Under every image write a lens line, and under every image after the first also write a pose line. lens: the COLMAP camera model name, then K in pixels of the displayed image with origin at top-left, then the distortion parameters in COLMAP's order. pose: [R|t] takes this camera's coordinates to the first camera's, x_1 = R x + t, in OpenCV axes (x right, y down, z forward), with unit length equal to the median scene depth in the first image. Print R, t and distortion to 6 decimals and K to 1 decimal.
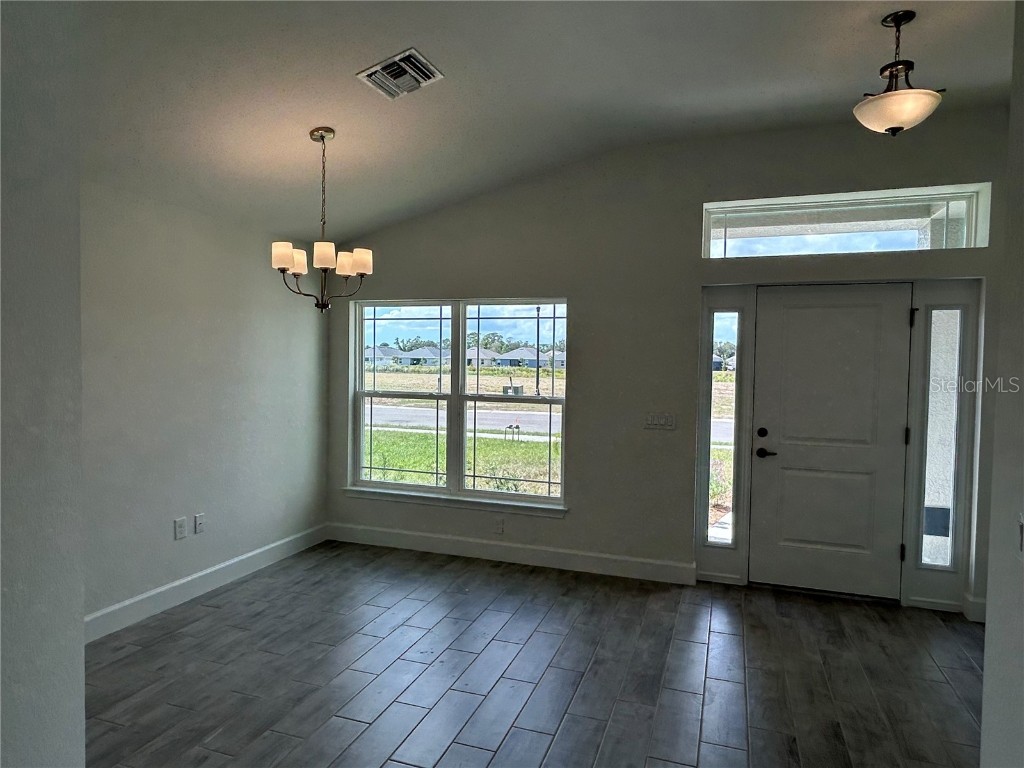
lens RADIAL K [[624.7, 0, 512.0], [0, 624.7, 384.0], [0, 0, 1]] dist [-0.001550, -0.004424]
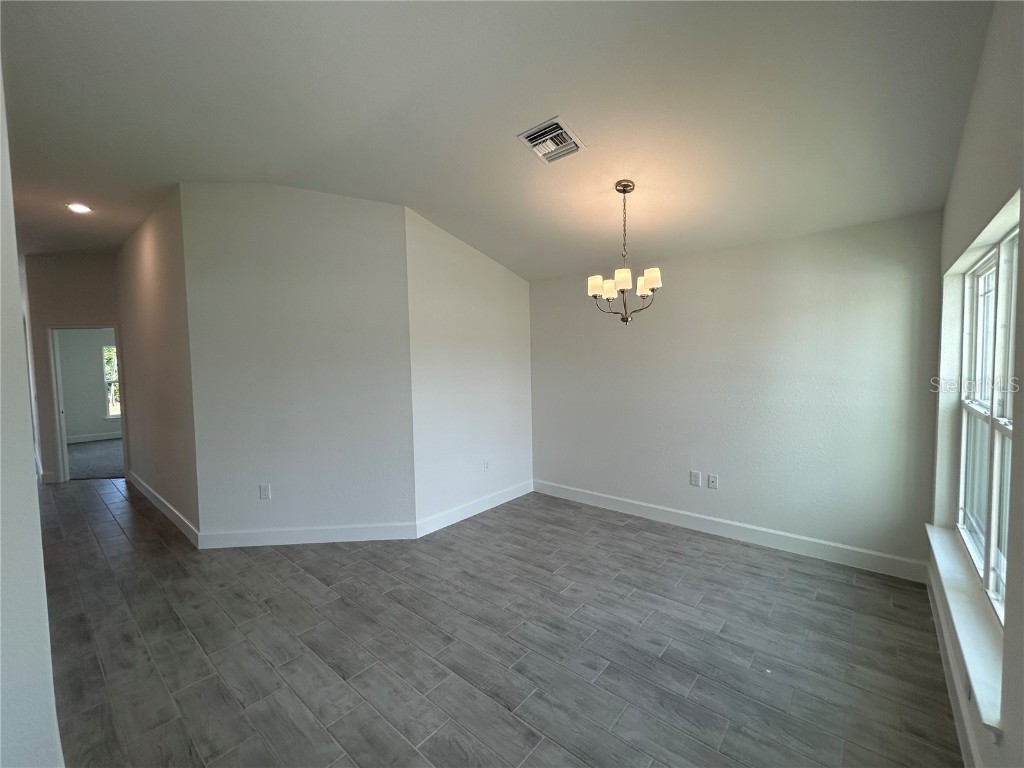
lens RADIAL K [[421.4, 0, 512.0], [0, 421.4, 384.0], [0, 0, 1]] dist [-0.000154, 0.000122]
pose [[-0.360325, 0.043590, -0.931808, 0.459620], [-0.020426, 0.998299, 0.054599, -0.025756], [0.932603, 0.038707, -0.358822, 0.845797]]
